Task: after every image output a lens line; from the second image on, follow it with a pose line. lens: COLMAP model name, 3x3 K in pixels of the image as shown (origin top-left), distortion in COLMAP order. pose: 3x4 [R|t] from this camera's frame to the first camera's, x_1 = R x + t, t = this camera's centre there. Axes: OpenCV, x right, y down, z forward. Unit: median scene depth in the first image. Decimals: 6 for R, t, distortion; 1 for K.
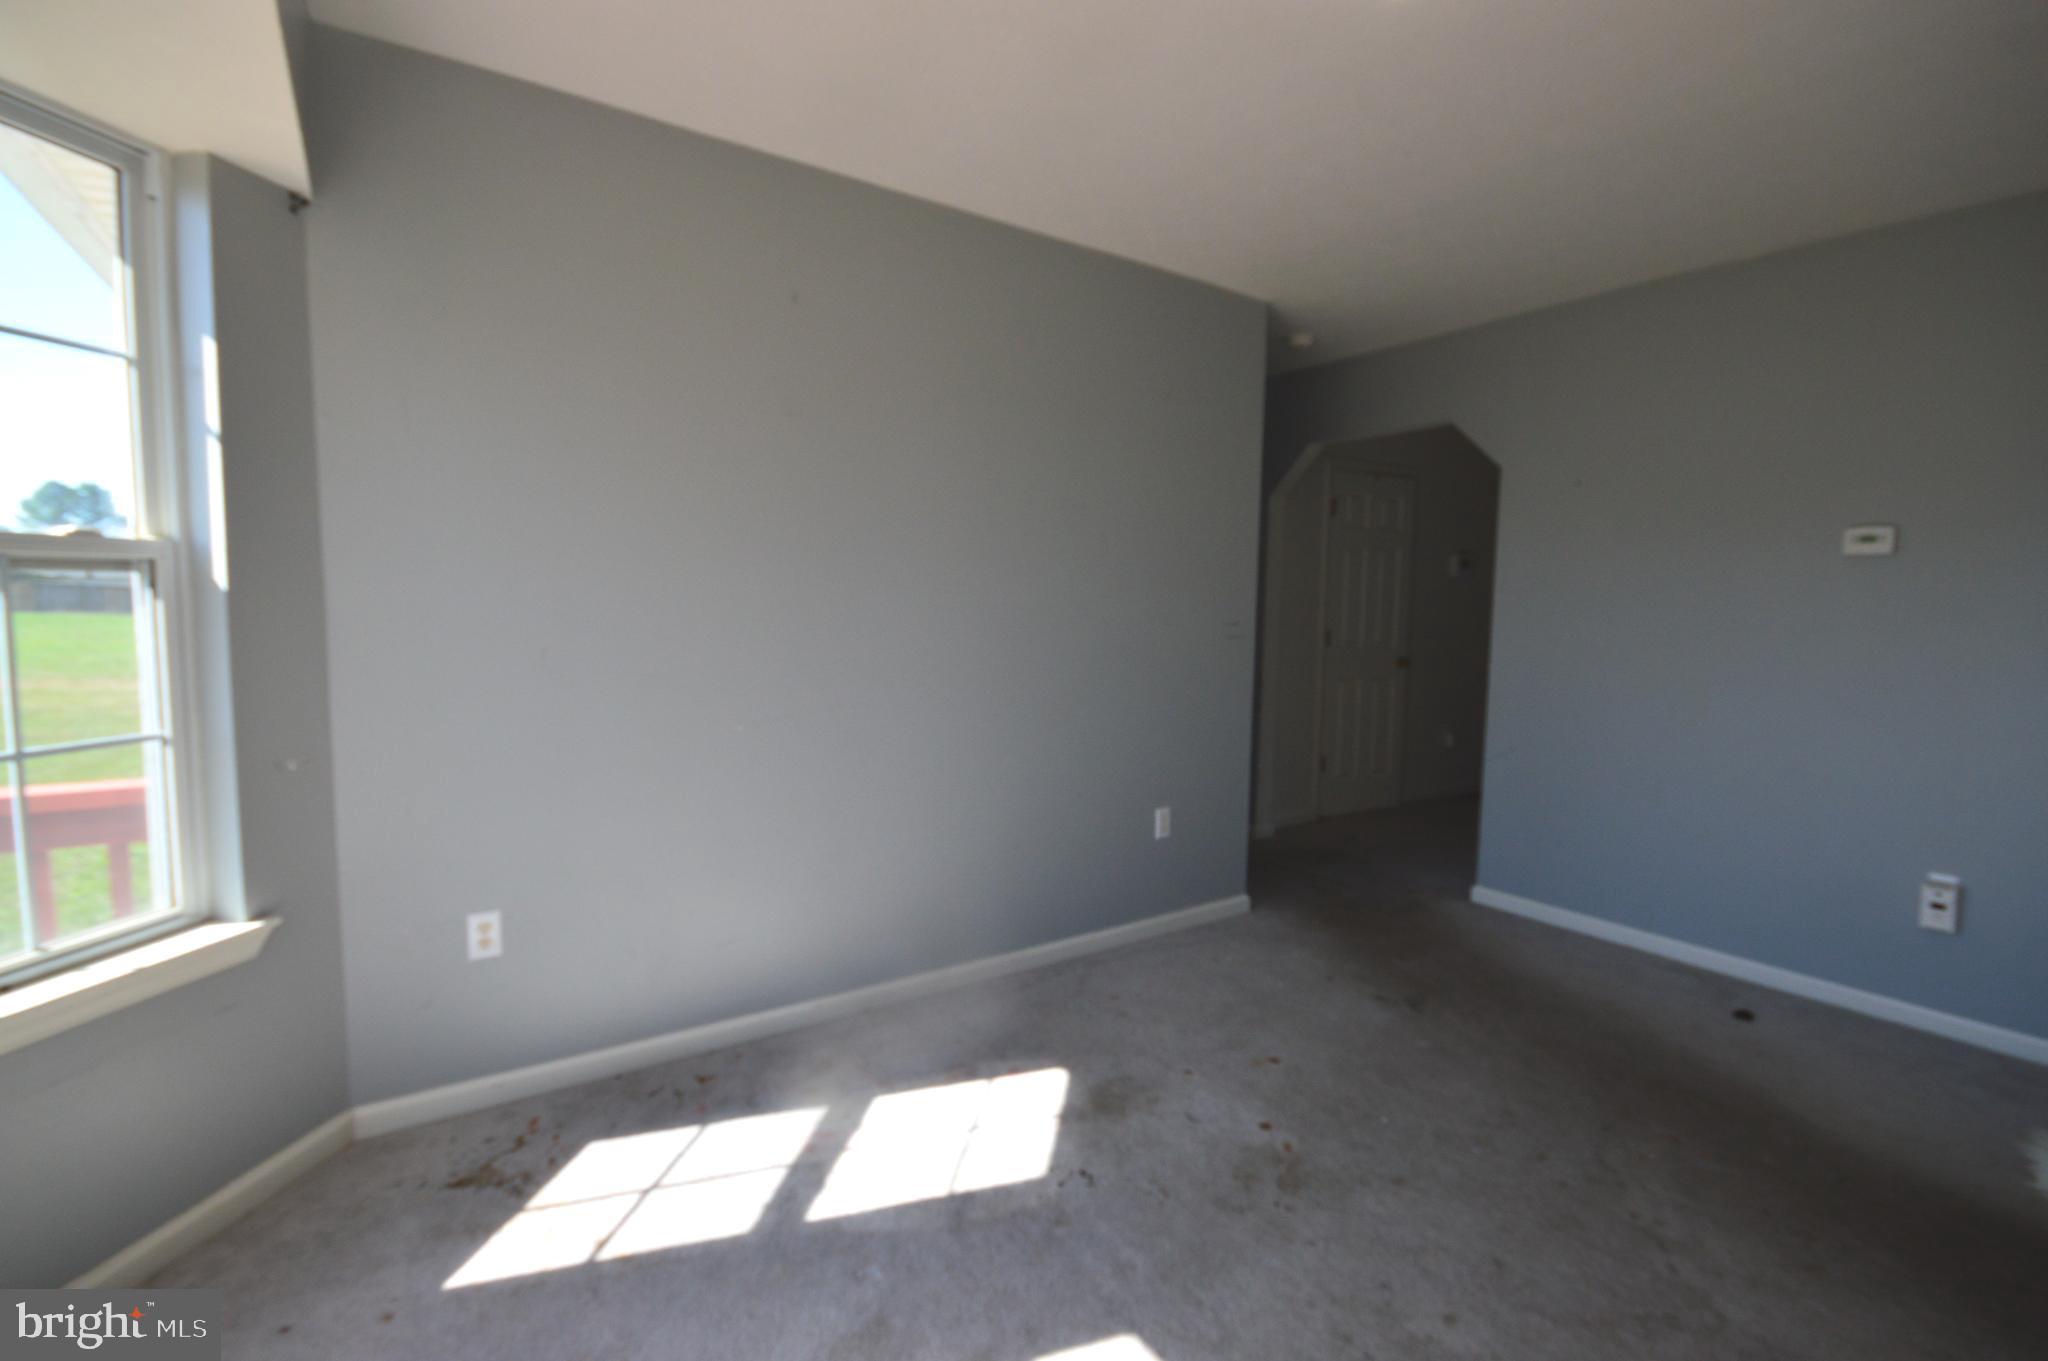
lens RADIAL K [[911.7, 0, 1016.2], [0, 911.7, 677.5], [0, 0, 1]] dist [0.009337, -0.011263]
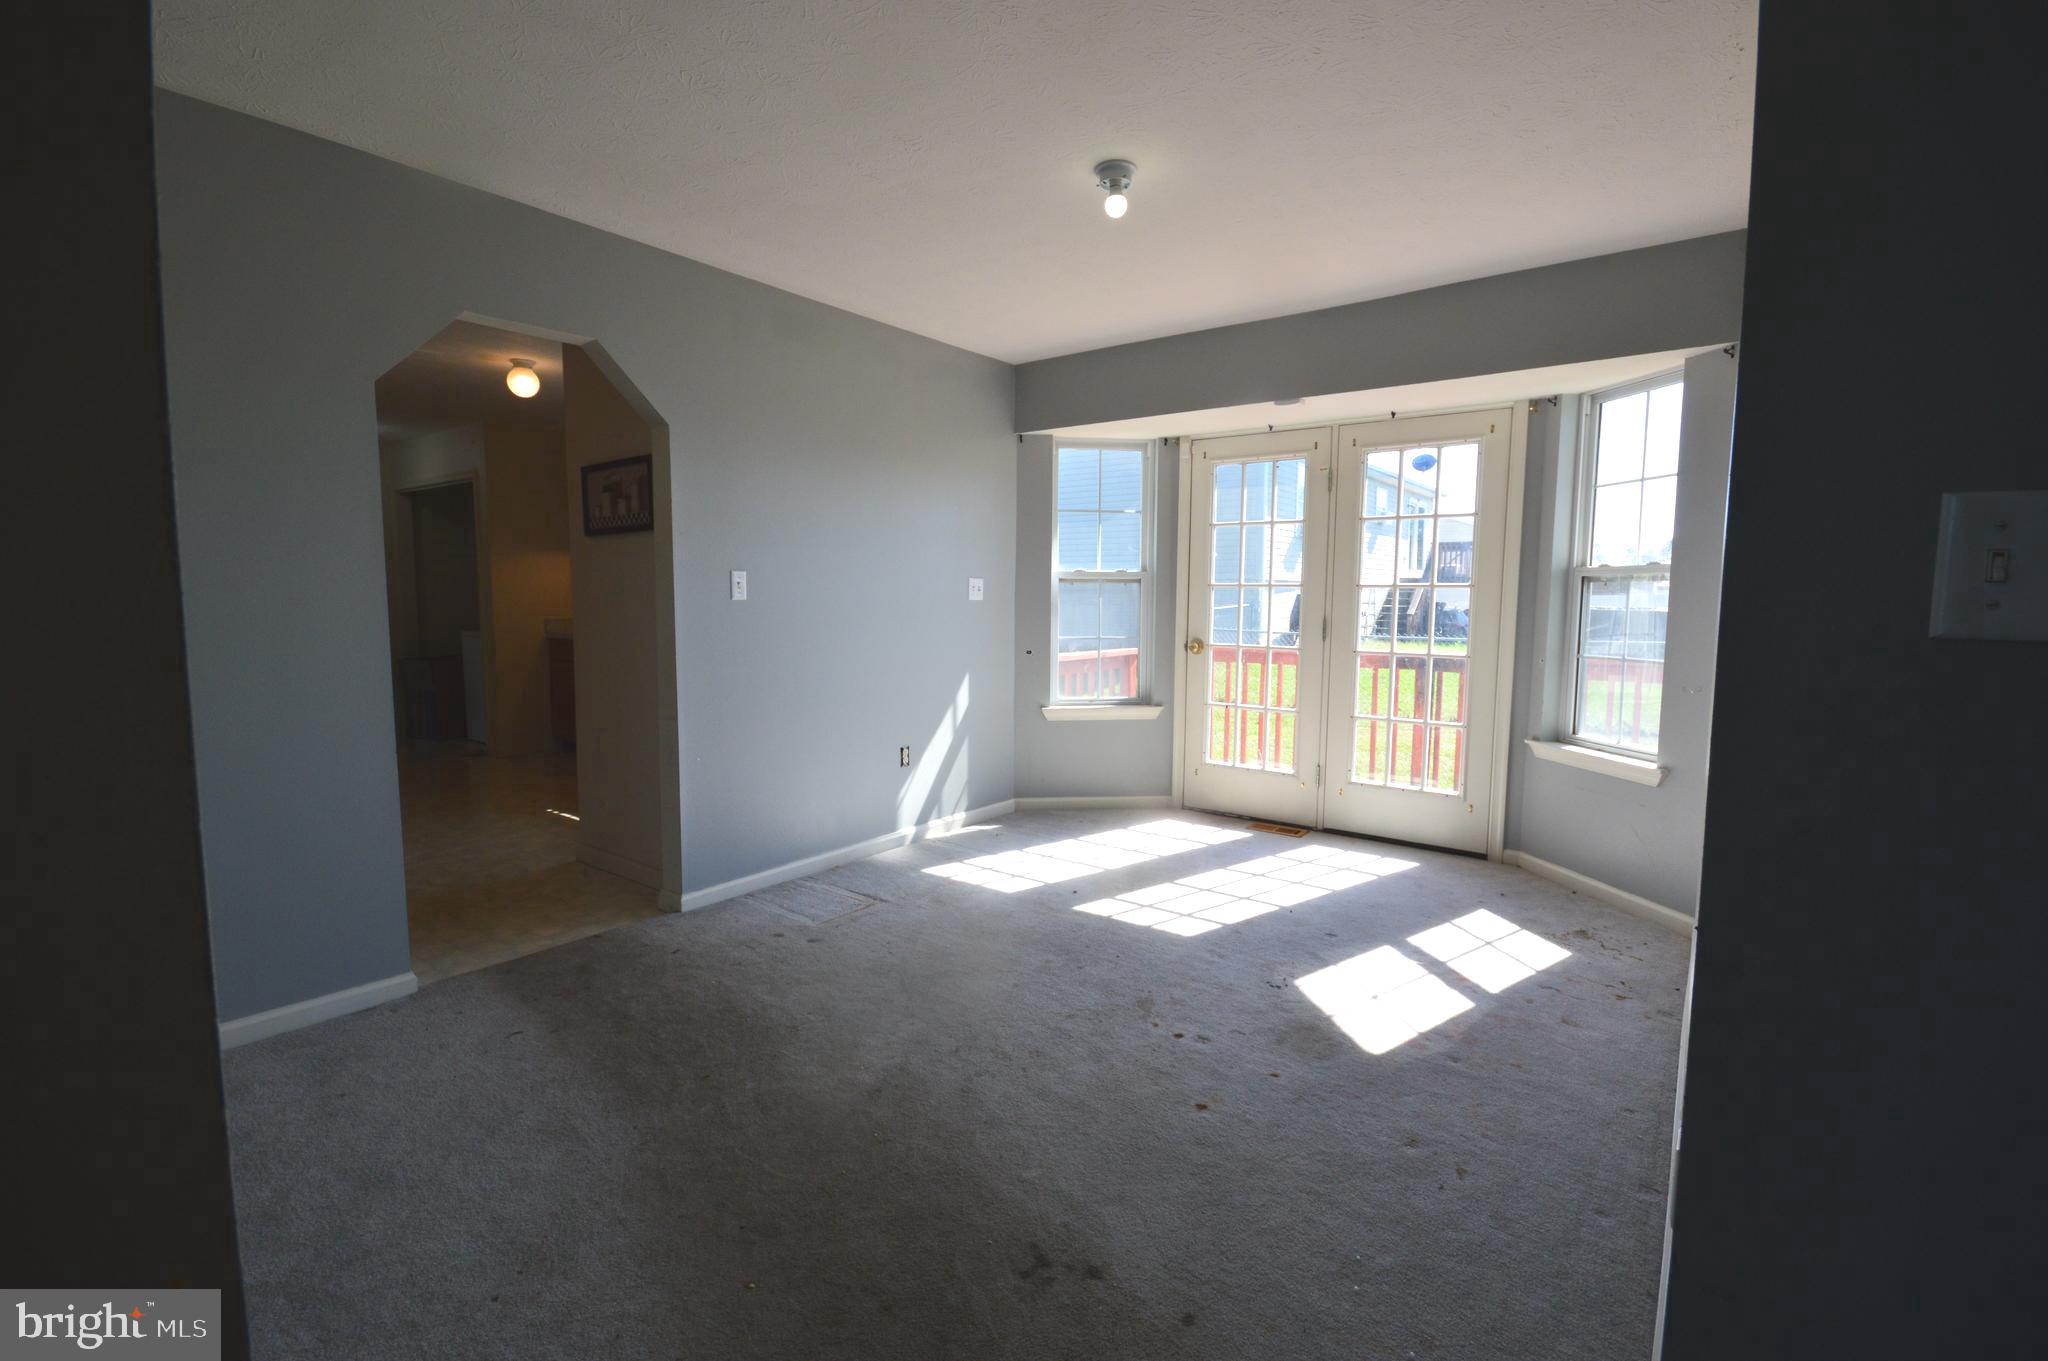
lens RADIAL K [[911.7, 0, 1016.2], [0, 911.7, 677.5], [0, 0, 1]] dist [0.009337, -0.011263]
pose [[-0.951043, 0.011228, -0.308855, 0.963873], [-0.041886, 0.985437, 0.164800, -0.163945], [0.306207, 0.169668, -0.936723, 2.286690]]
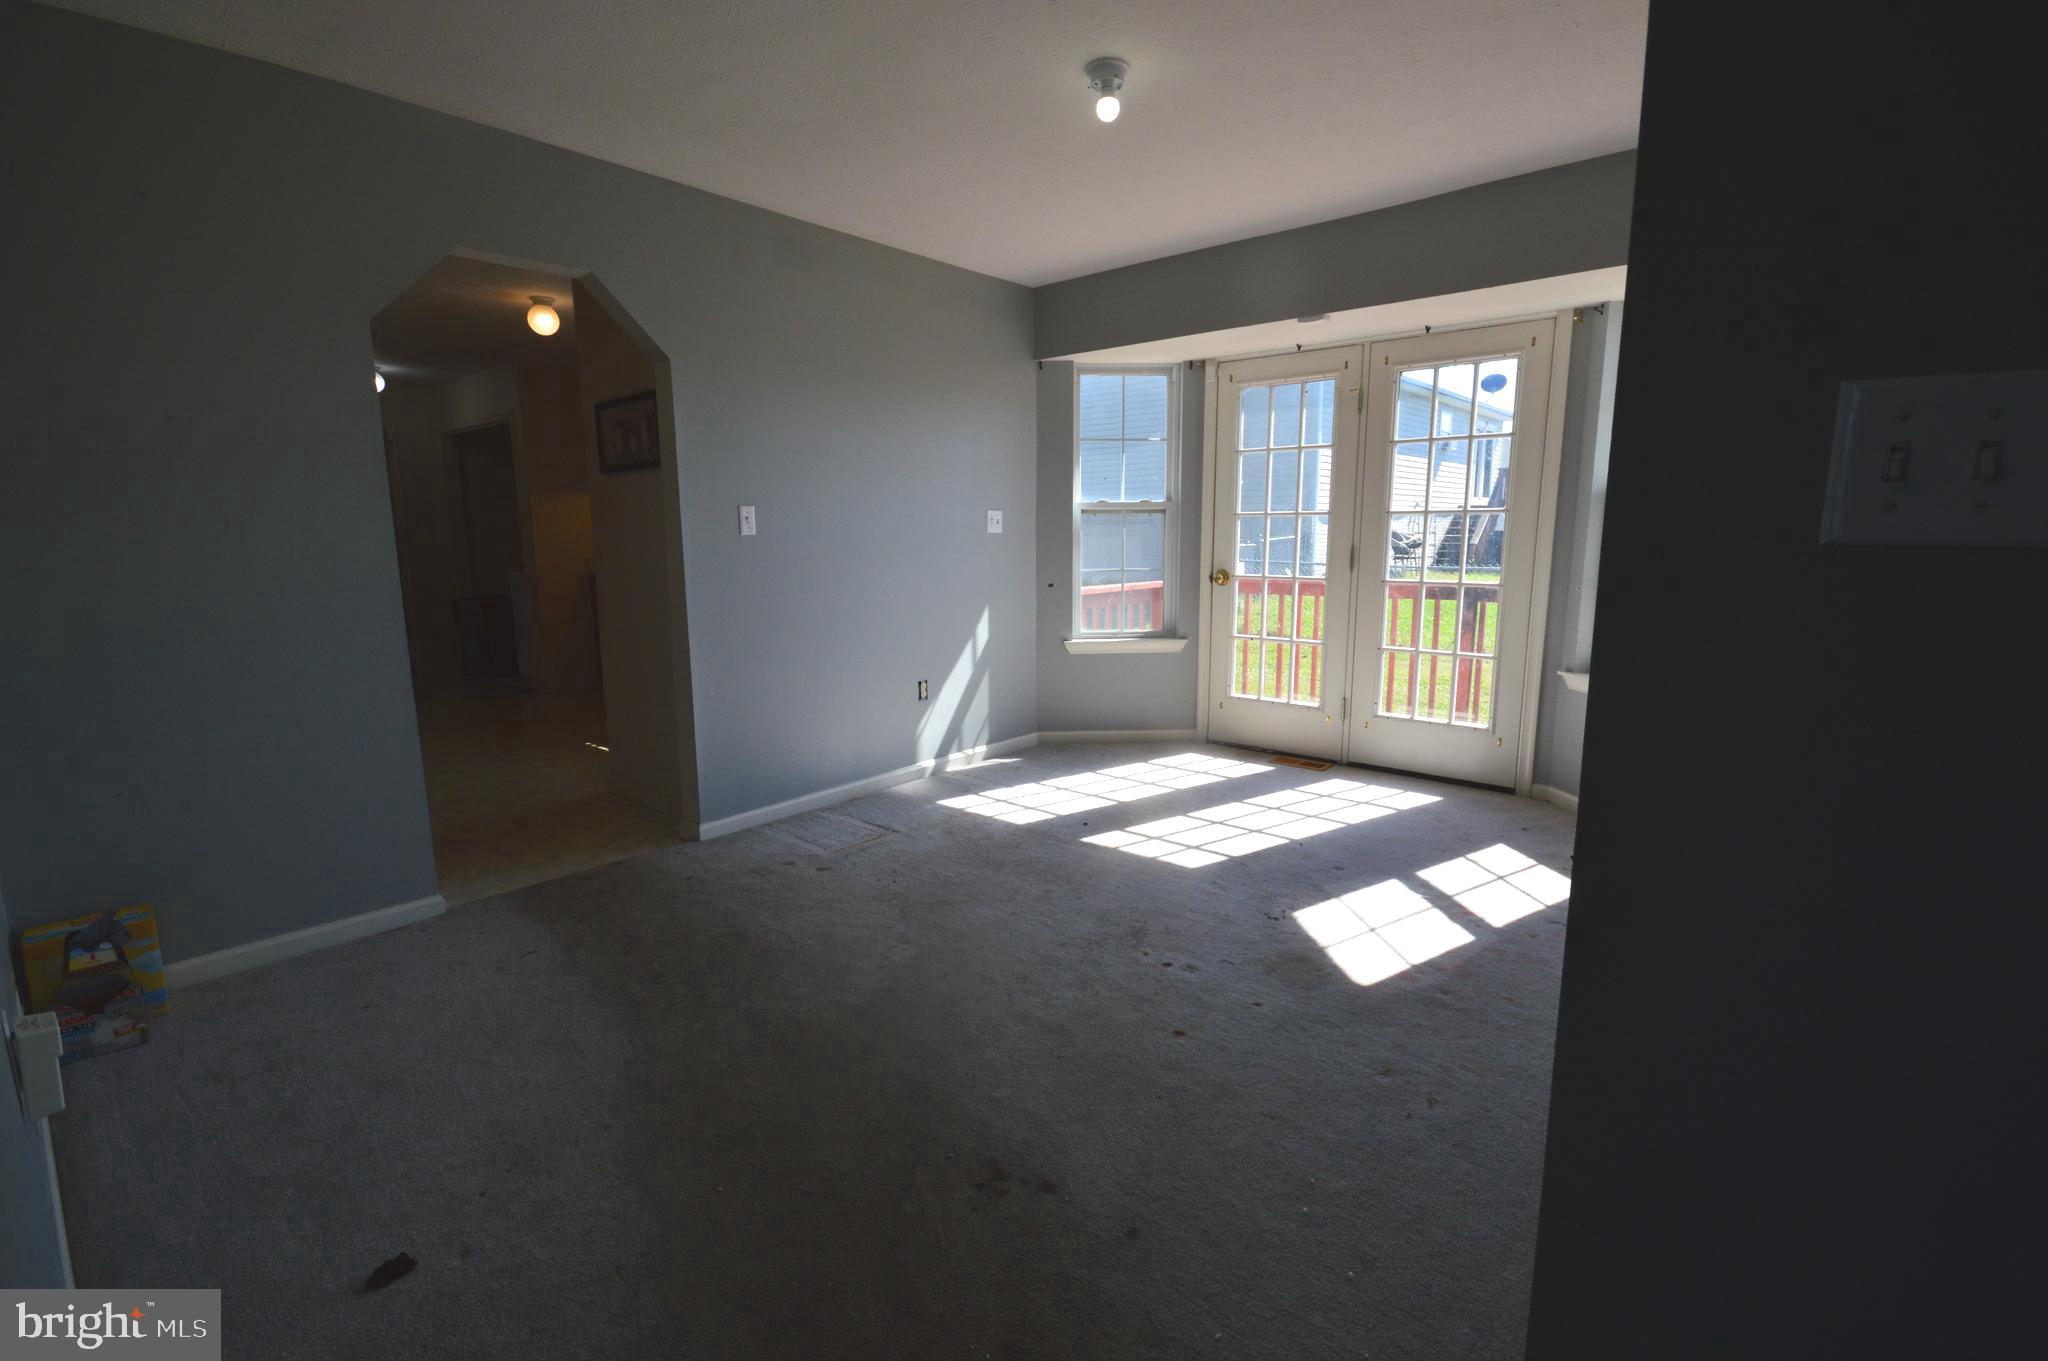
lens RADIAL K [[911.7, 0, 1016.2], [0, 911.7, 677.5], [0, 0, 1]] dist [0.009337, -0.011263]
pose [[-0.967758, 0.036319, -0.249248, 0.865626], [-0.024102, 0.971657, 0.235164, -0.158623], [0.250724, 0.233589, -0.939454, 2.305682]]
